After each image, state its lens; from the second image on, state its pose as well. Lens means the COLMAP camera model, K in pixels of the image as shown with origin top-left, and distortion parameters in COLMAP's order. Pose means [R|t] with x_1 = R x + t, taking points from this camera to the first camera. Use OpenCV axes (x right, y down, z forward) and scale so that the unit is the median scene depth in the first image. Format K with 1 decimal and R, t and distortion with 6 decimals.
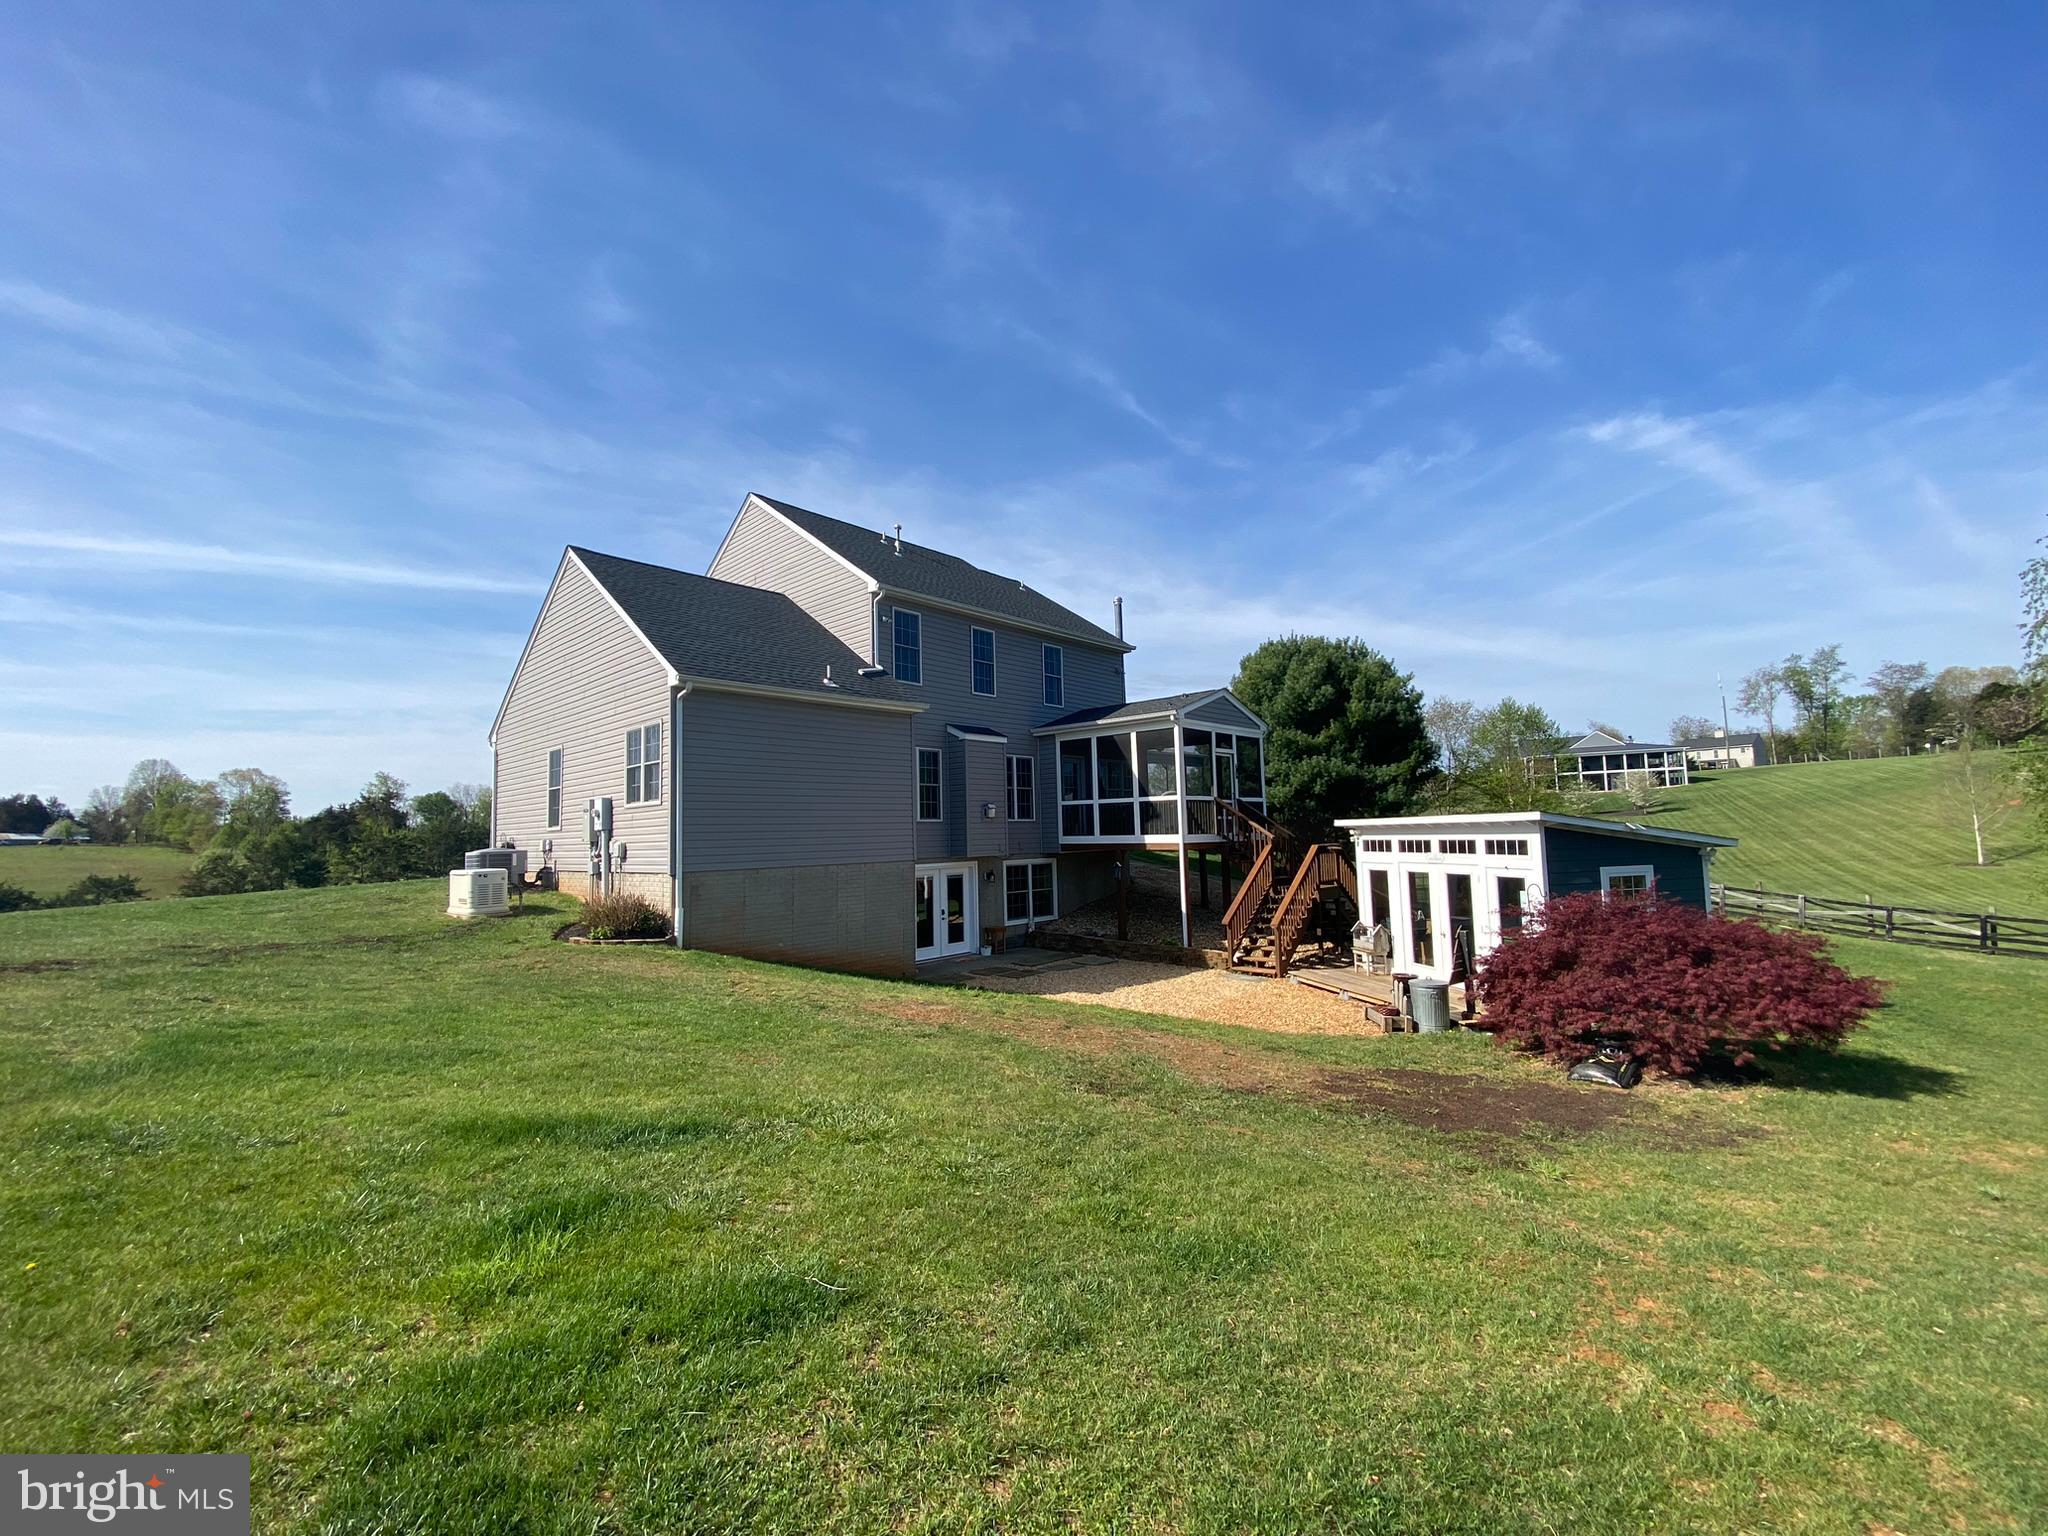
lens RADIAL K [[827.4, 0, 1015.1], [0, 827.4, 774.8], [0, 0, 1]] dist [-0.010013, -0.000264]
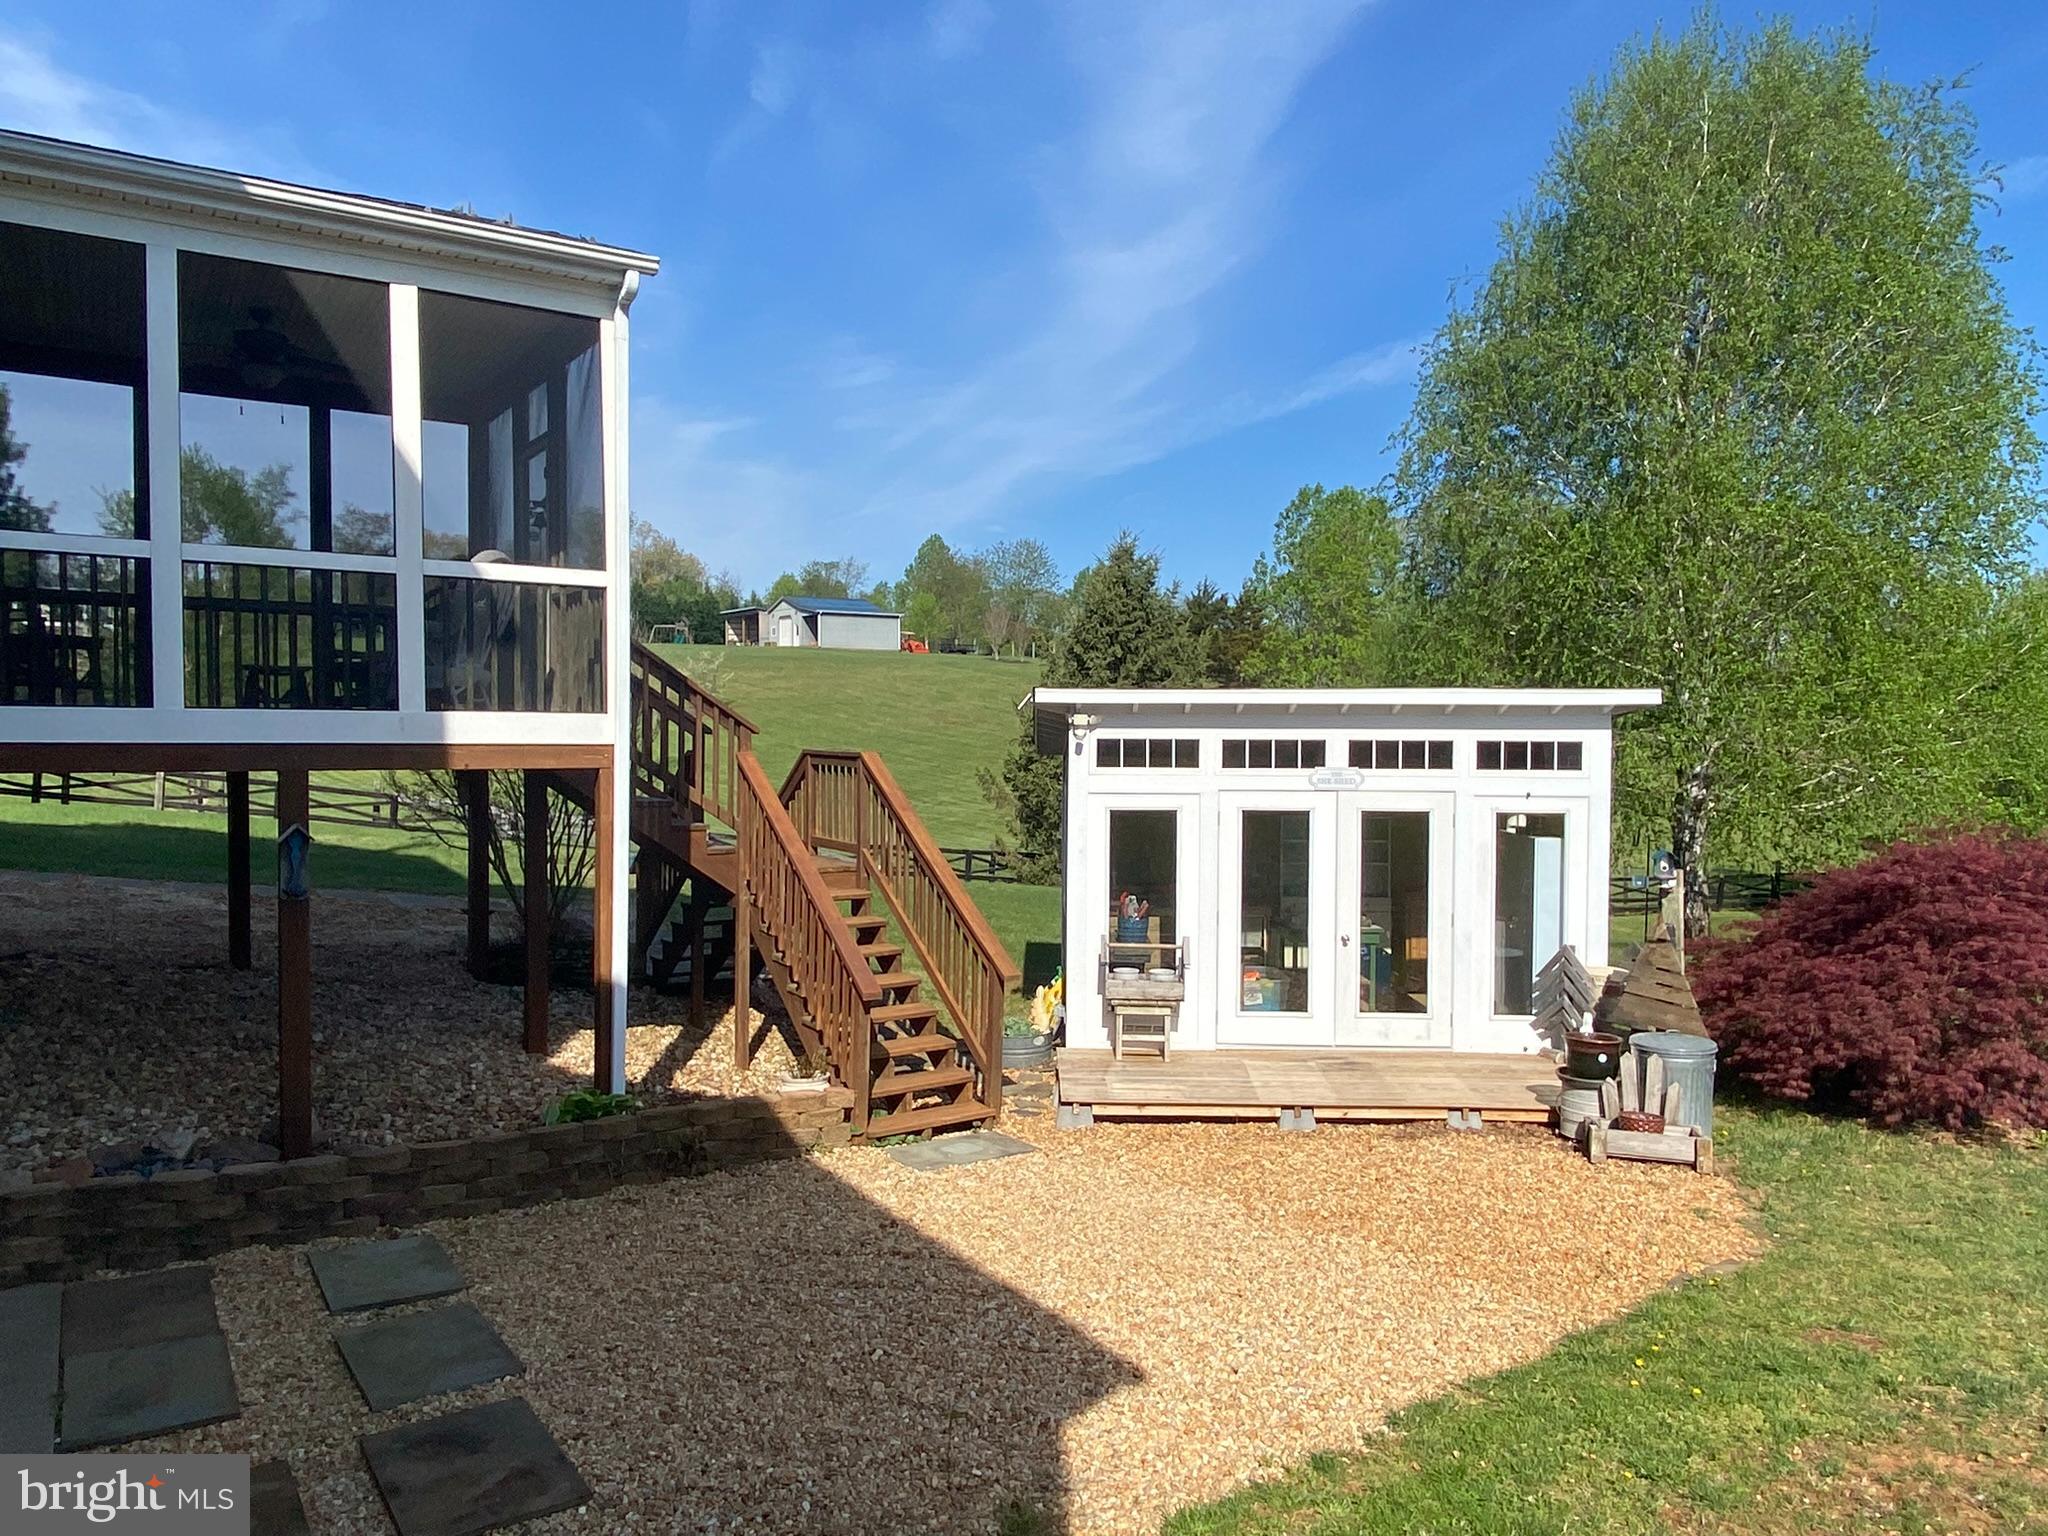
lens RADIAL K [[1380.2, 0, 1040.1], [0, 1380.2, 769.3], [0, 0, 1]] dist [0.106531, -0.120474]
pose [[0.252509, -0.013616, 0.967499, -0.220840], [-0.081675, 0.996033, 0.035334, 0.062348], [-0.964141, -0.087942, 0.250395, 0.738796]]
